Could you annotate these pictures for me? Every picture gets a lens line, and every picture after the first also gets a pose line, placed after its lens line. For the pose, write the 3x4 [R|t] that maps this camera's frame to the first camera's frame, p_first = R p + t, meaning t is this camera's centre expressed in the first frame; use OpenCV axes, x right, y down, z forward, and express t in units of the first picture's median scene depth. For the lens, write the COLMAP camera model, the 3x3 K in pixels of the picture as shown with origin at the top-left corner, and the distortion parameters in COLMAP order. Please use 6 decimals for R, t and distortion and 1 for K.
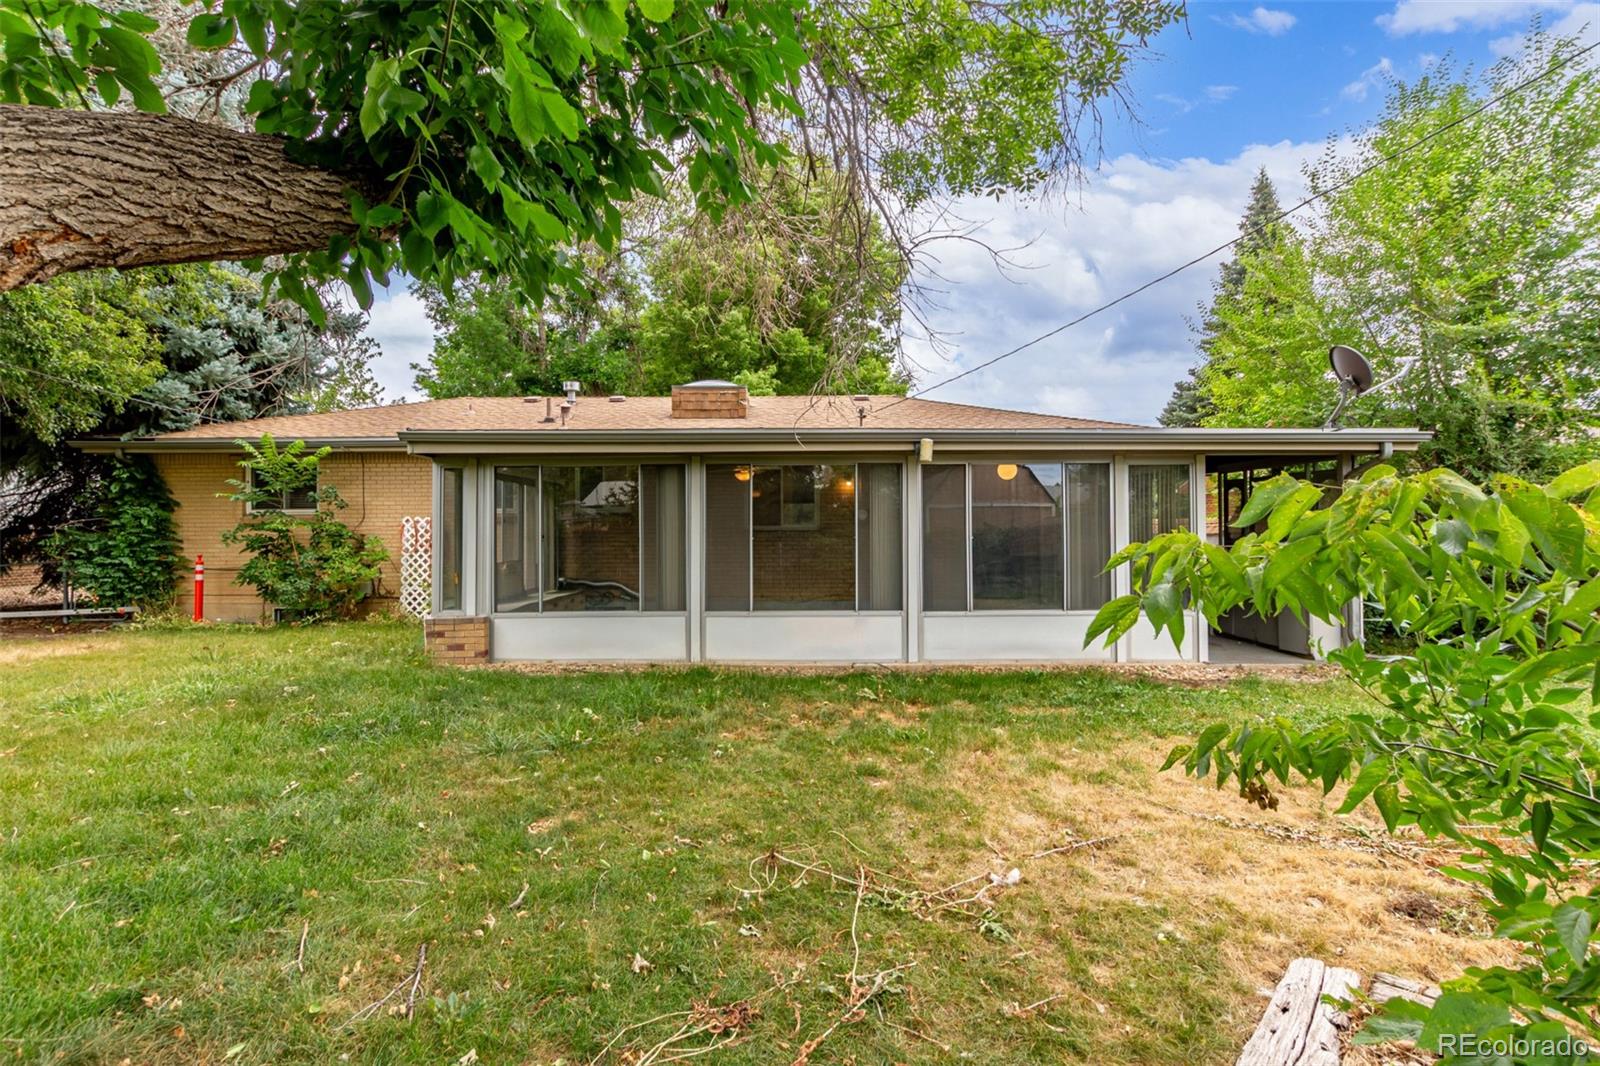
lens RADIAL K [[734.9, 0, 797.5], [0, 734.9, 535.5], [0, 0, 1]] dist [-0.004854, -0.000963]
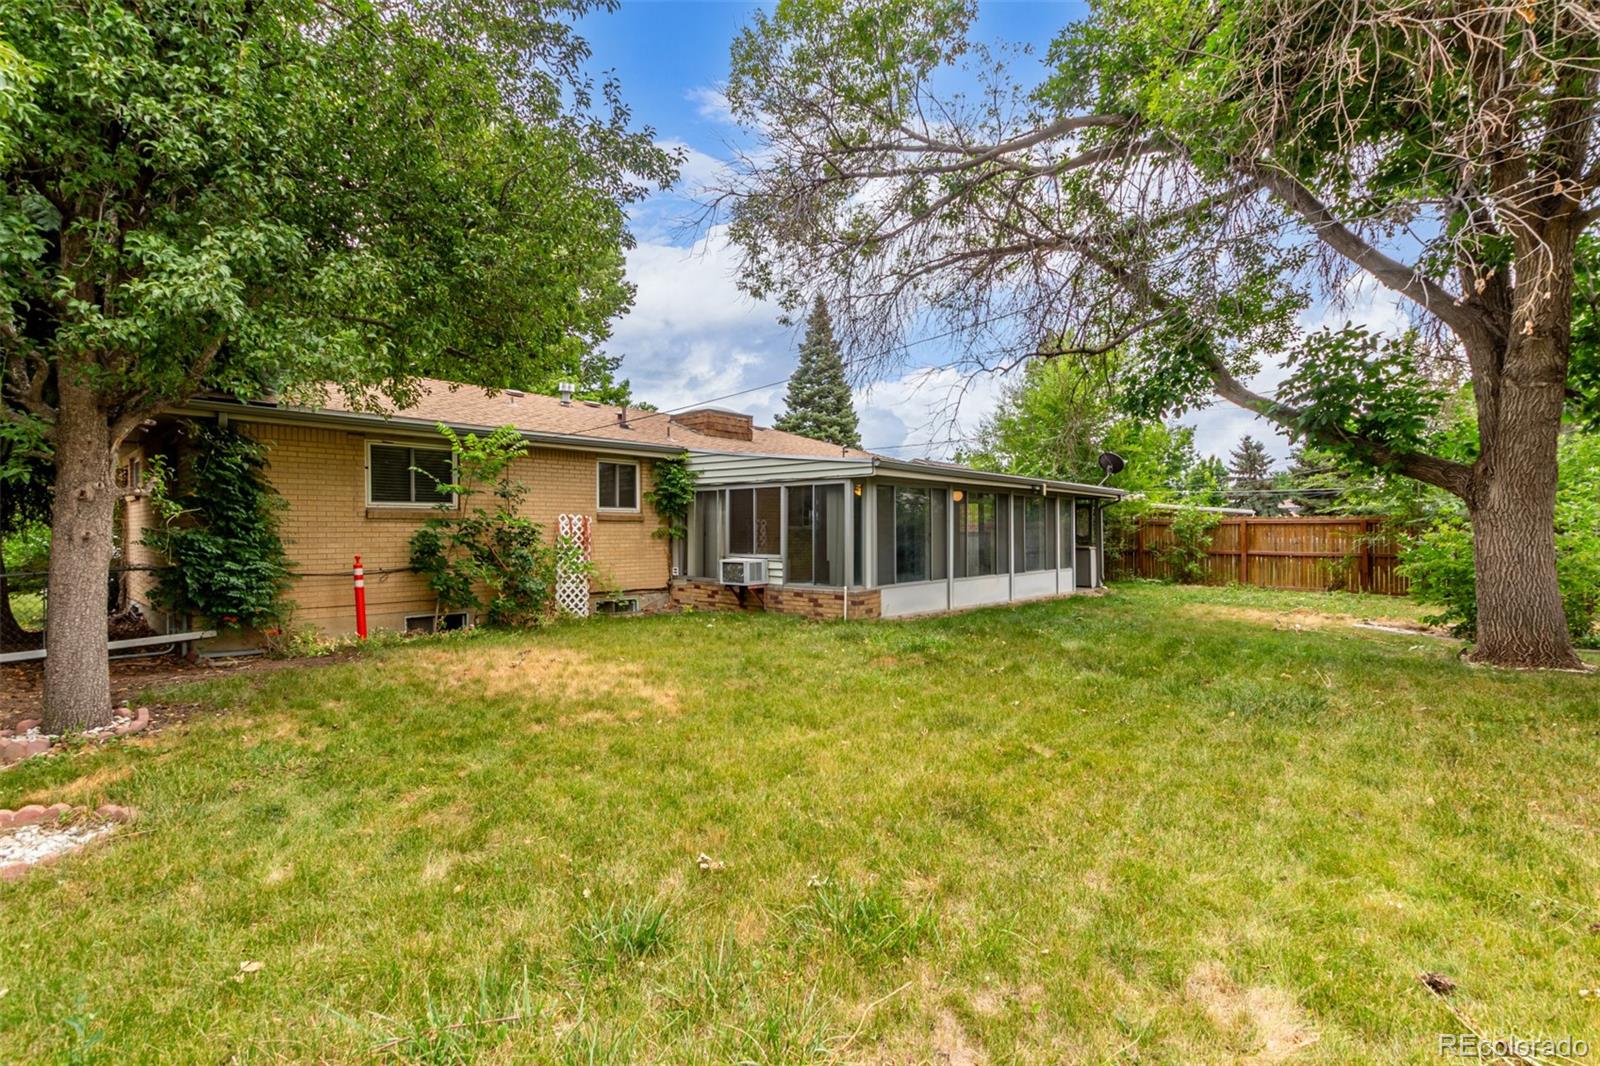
lens RADIAL K [[734.9, 0, 796.5], [0, 734.9, 533.5], [0, 0, 1]] dist [-0.004854, -0.000963]
pose [[0.682467, 0.000670, 0.730916, -1.044039], [-0.000170, 1.000000, -0.000757, 0.001698], [-0.730916, 0.000393, 0.682467, 0.084437]]
